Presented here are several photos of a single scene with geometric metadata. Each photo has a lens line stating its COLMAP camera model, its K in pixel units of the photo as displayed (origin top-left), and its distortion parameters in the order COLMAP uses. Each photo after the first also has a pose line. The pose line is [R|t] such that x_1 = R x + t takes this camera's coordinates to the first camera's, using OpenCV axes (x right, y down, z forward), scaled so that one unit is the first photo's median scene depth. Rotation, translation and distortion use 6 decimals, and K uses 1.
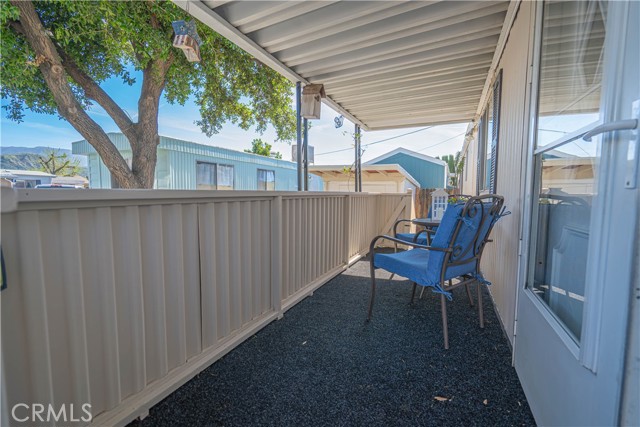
lens RADIAL K [[290.9, 0, 315.5], [0, 290.9, 215.0], [0, 0, 1]] dist [-0.000548, 0.000557]
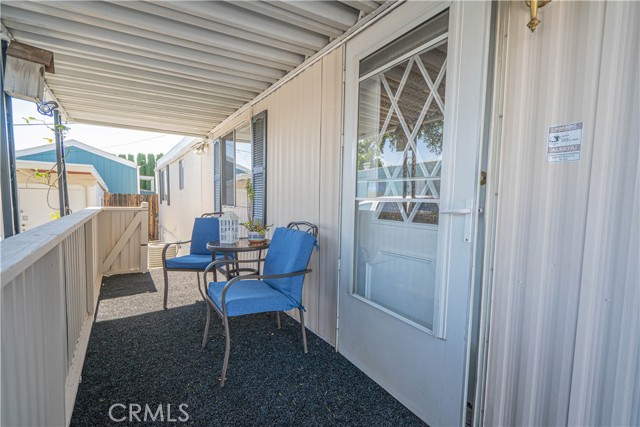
lens RADIAL K [[290.9, 0, 320.8], [0, 290.9, 218.7], [0, 0, 1]] dist [-0.000548, 0.000557]
pose [[0.520229, -0.061047, 0.851842, -0.231882], [0.054458, 0.997783, 0.038248, -0.074325], [-0.852289, 0.026492, 0.522400, 0.164008]]
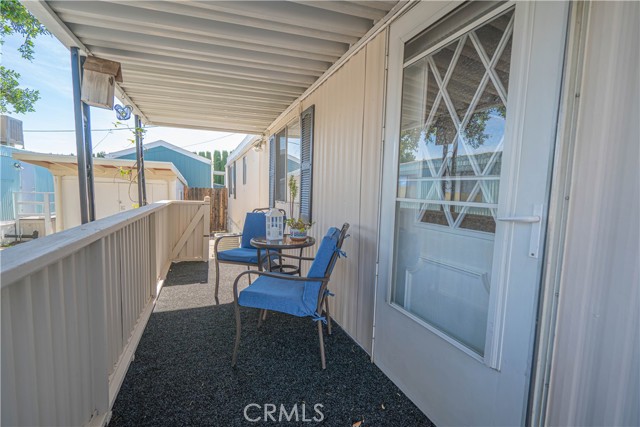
lens RADIAL K [[290.9, 0, 319.4], [0, 290.9, 217.7], [0, 0, 1]] dist [-0.000548, 0.000557]
pose [[0.691516, -0.055794, 0.720203, -0.169832], [0.035384, 0.998432, 0.043373, -0.081372], [-0.721494, -0.004510, 0.692406, 0.142734]]
